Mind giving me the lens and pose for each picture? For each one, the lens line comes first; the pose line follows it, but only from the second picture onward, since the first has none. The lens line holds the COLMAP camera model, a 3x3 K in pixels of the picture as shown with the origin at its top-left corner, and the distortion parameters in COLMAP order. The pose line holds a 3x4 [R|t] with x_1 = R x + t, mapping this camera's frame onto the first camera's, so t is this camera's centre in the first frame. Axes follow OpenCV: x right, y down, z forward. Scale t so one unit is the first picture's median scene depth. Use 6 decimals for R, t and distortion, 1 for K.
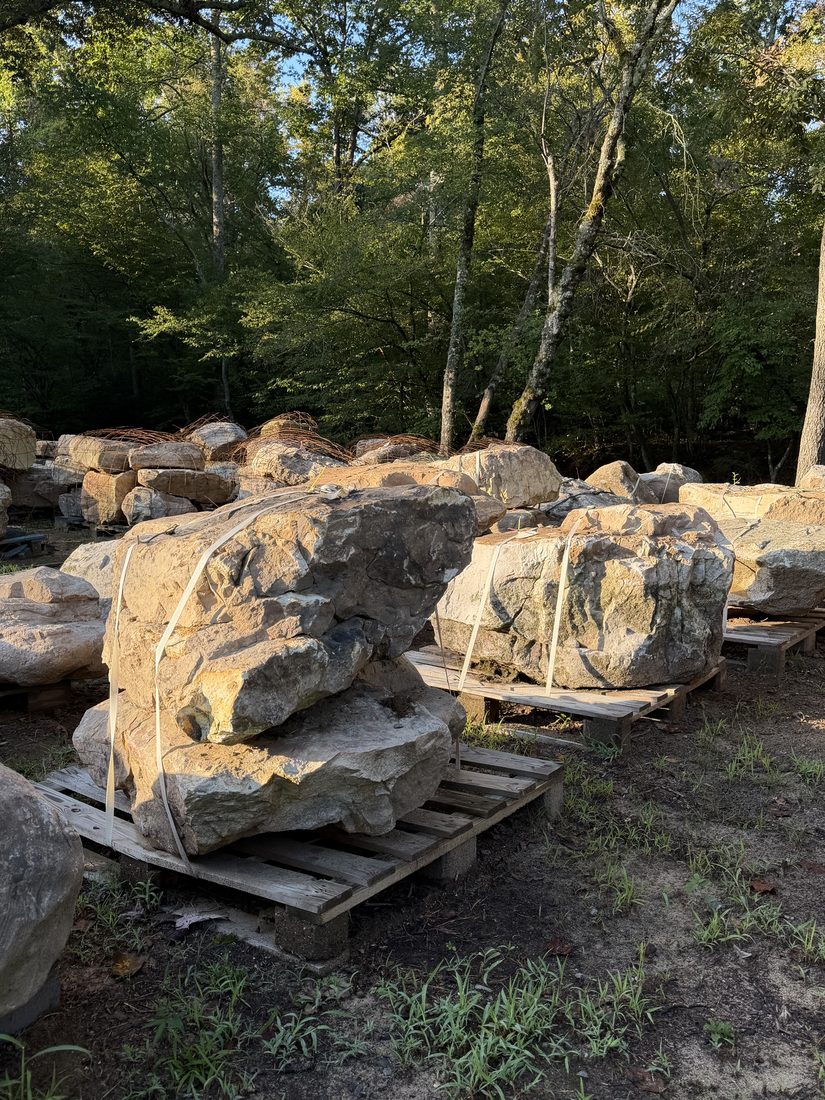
lens RADIAL K [[942.1, 0, 415.5], [0, 942.1, 525.3], [0, 0, 1]] dist [0.159290, -0.274465]
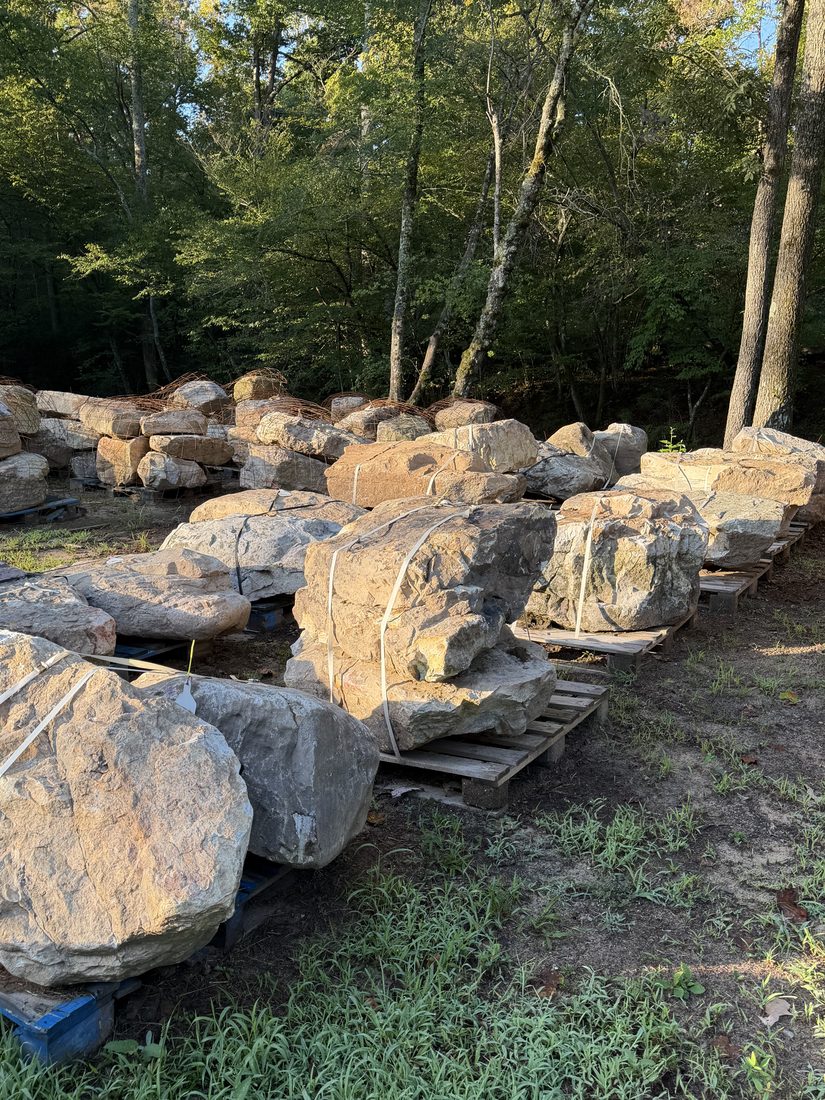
lens RADIAL K [[942.1, 0, 415.5], [0, 942.1, 525.3], [0, 0, 1]] dist [0.159290, -0.274465]
pose [[0.996263, -0.019852, 0.084055, -0.196760], [0.013433, 0.996998, 0.076253, -0.086440], [-0.085316, -0.074839, 0.993539, -0.311960]]
